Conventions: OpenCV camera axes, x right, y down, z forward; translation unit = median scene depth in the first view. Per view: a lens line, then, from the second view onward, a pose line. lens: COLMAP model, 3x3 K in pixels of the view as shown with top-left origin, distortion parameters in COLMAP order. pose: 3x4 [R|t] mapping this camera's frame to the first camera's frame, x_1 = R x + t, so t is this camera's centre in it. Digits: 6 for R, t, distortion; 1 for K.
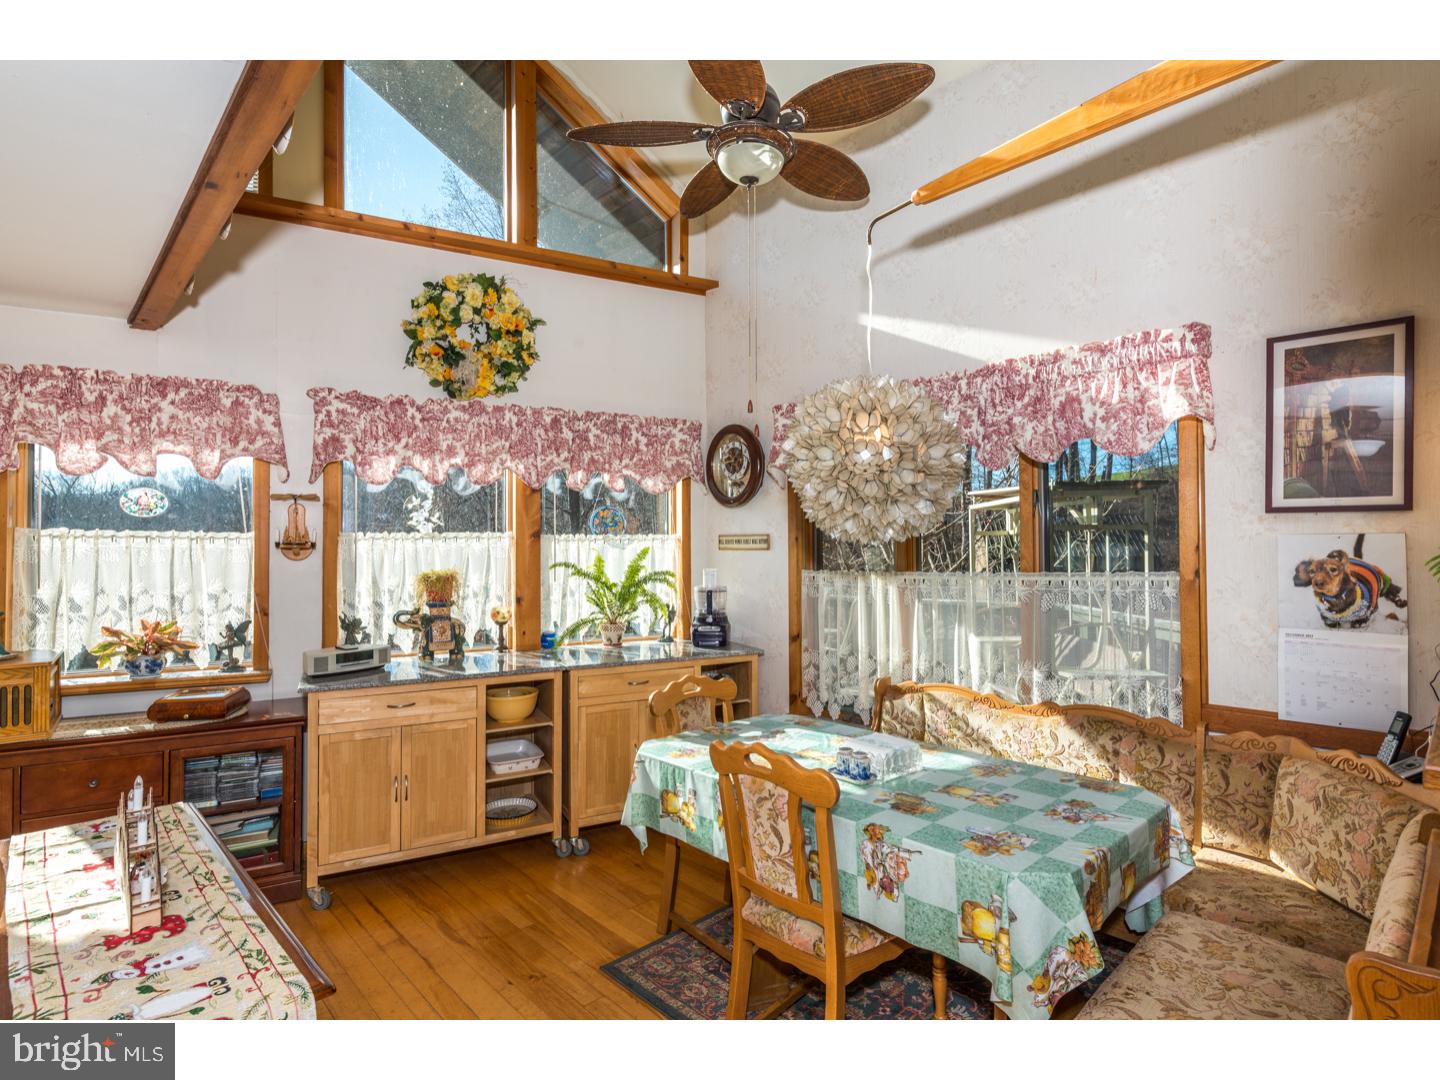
lens RADIAL K [[761.3, 0, 721.6], [0, 761.3, 542.1], [0, 0, 1]] dist [0.005708, 0.001139]
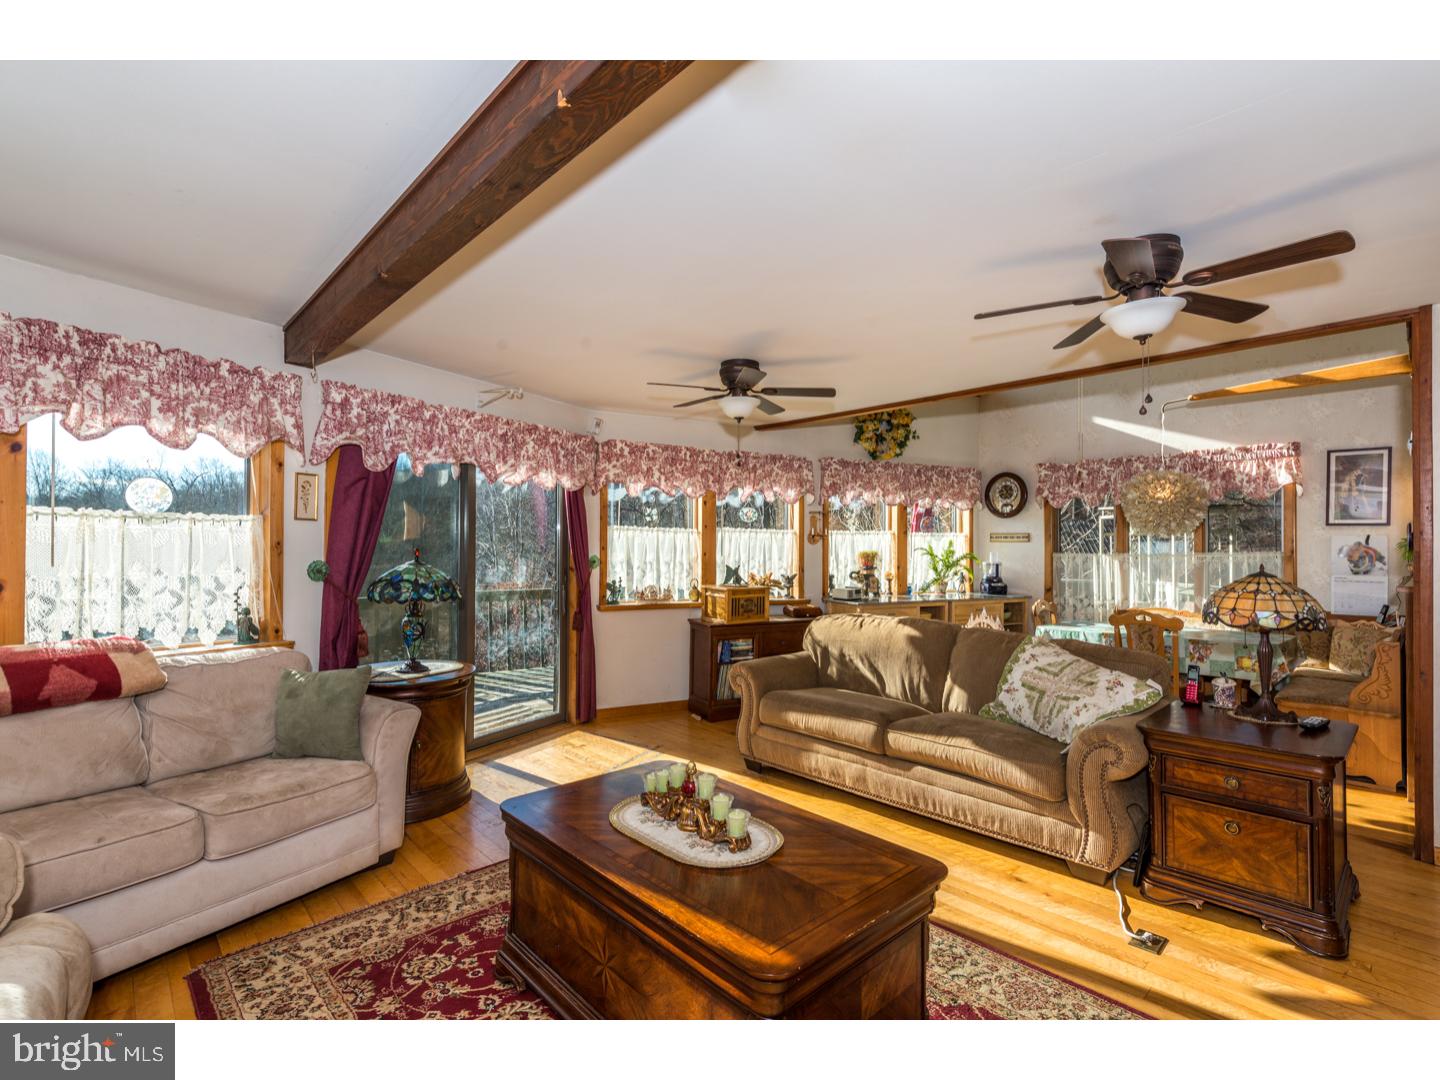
lens RADIAL K [[704.5, 0, 718.2], [0, 704.5, 542.8], [0, 0, 1]] dist [0.000290, -0.000503]
pose [[0.999807, 0.008354, -0.017773, -0.908121], [-0.008275, 0.999956, 0.004527, 0.015904], [0.017810, -0.004379, 0.999832, -0.972616]]
